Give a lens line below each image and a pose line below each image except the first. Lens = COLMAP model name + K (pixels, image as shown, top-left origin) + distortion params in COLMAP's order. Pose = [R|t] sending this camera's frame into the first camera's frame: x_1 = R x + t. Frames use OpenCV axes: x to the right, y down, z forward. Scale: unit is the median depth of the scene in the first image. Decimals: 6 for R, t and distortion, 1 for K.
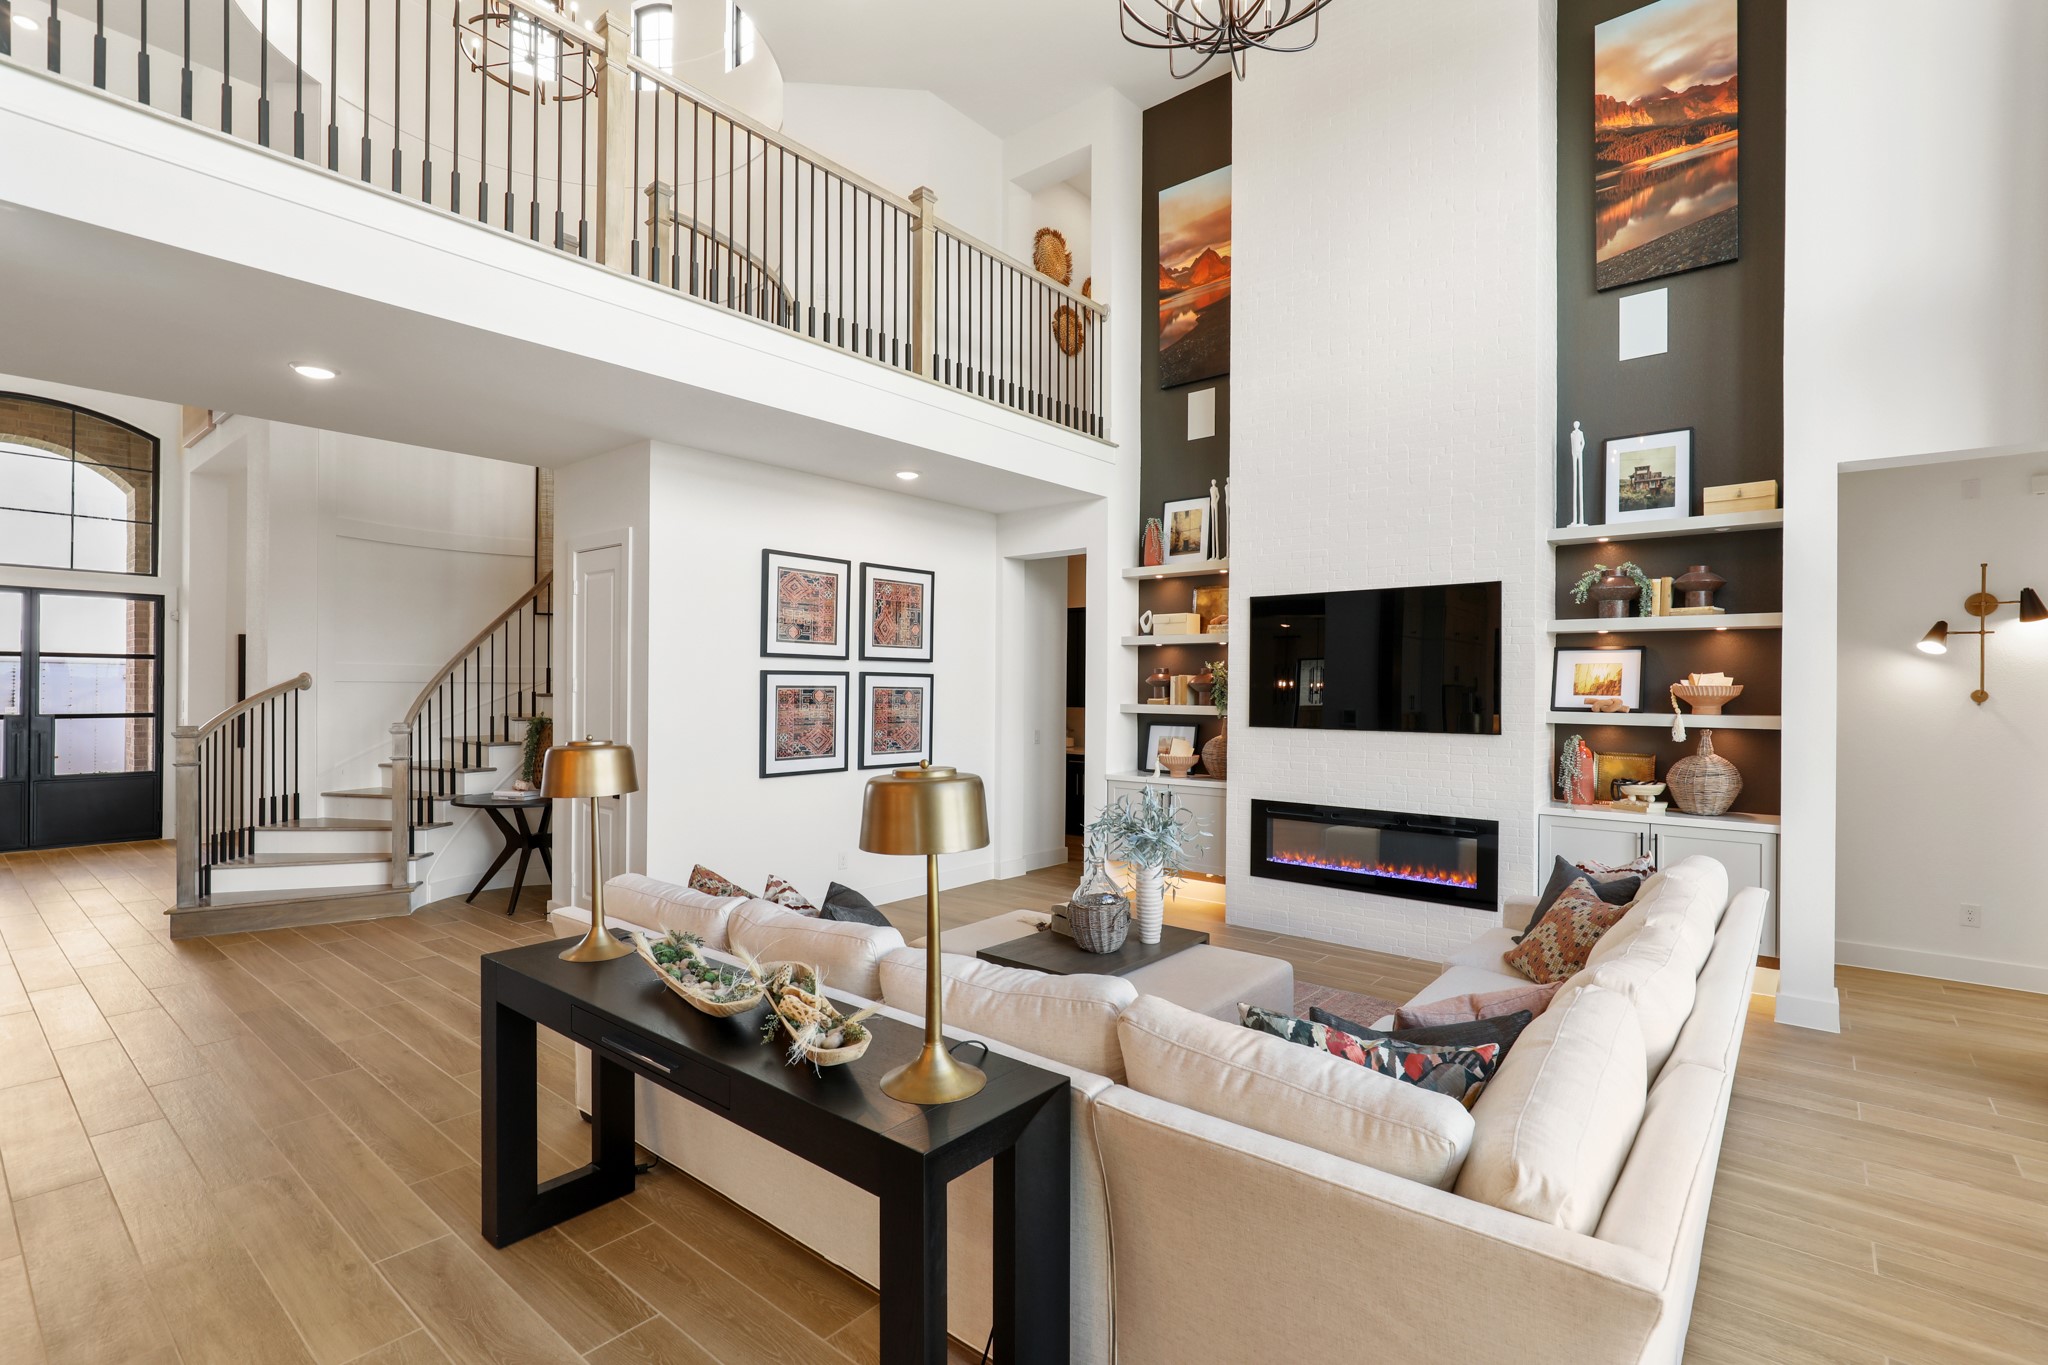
lens RADIAL K [[950.5, 0, 1026.8], [0, 950.5, 693.6], [0, 0, 1]] dist [-0.001020, -0.000621]
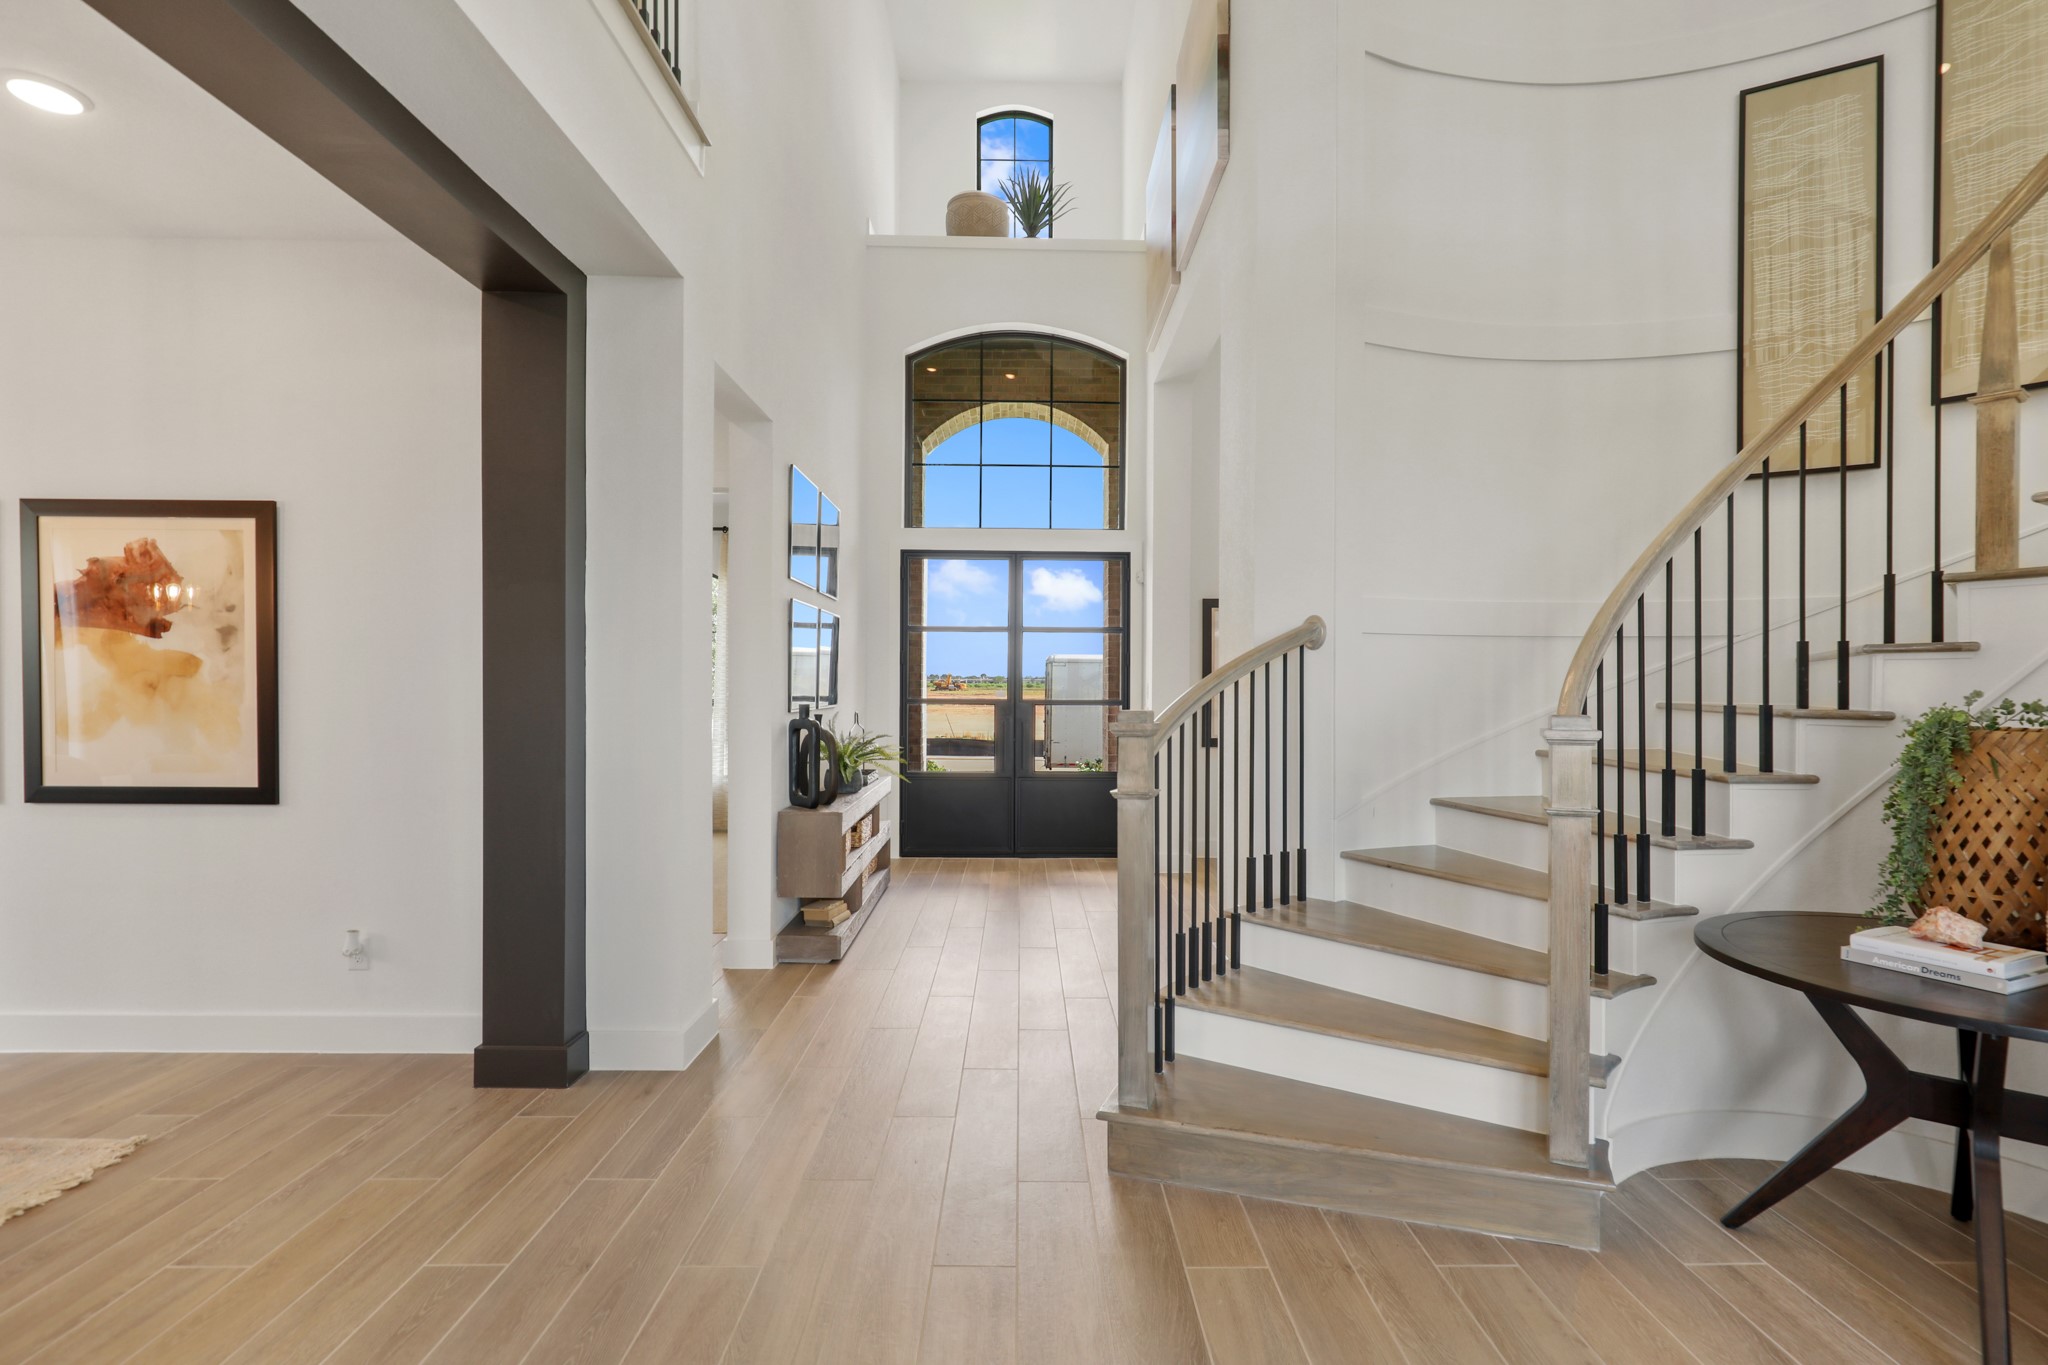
lens RADIAL K [[950.5, 0, 1027.0], [0, 950.5, 688.8], [0, 0, 1]] dist [-0.001020, -0.000621]
pose [[0.649364, -0.002671, -0.760473, -0.471223], [-0.000086, 0.999994, -0.003585, 0.019562], [0.760478, 0.002393, 0.649360, 0.548349]]
